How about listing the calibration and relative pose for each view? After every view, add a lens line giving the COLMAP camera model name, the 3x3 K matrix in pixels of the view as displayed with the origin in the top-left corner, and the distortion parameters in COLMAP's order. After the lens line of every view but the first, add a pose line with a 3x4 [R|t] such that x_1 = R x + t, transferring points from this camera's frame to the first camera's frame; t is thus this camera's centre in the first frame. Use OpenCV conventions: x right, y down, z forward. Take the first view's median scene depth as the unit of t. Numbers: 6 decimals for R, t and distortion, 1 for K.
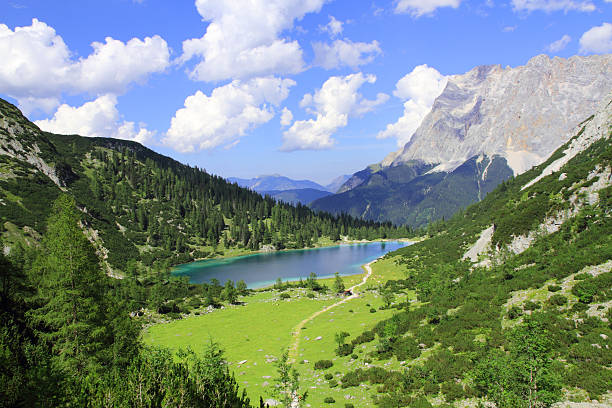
lens RADIAL K [[515.2, 0, 306.0], [0, 515.2, 204.0], [0, 0, 1]] dist [0.007729, 0.009835]
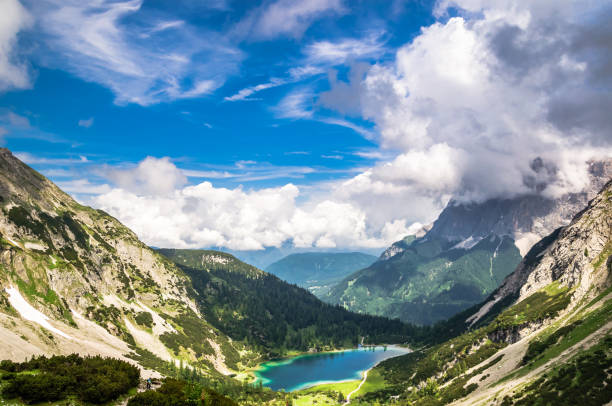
lens RADIAL K [[450.7, 0, 306.0], [0, 450.7, 203.0], [0, 0, 1]] dist [-0.092570, 0.001170]
pose [[0.993305, 0.010076, -0.115083, 0.076356], [-0.022150, 0.994318, -0.104123, -0.269945], [0.113380, 0.105975, 0.987884, -0.542786]]
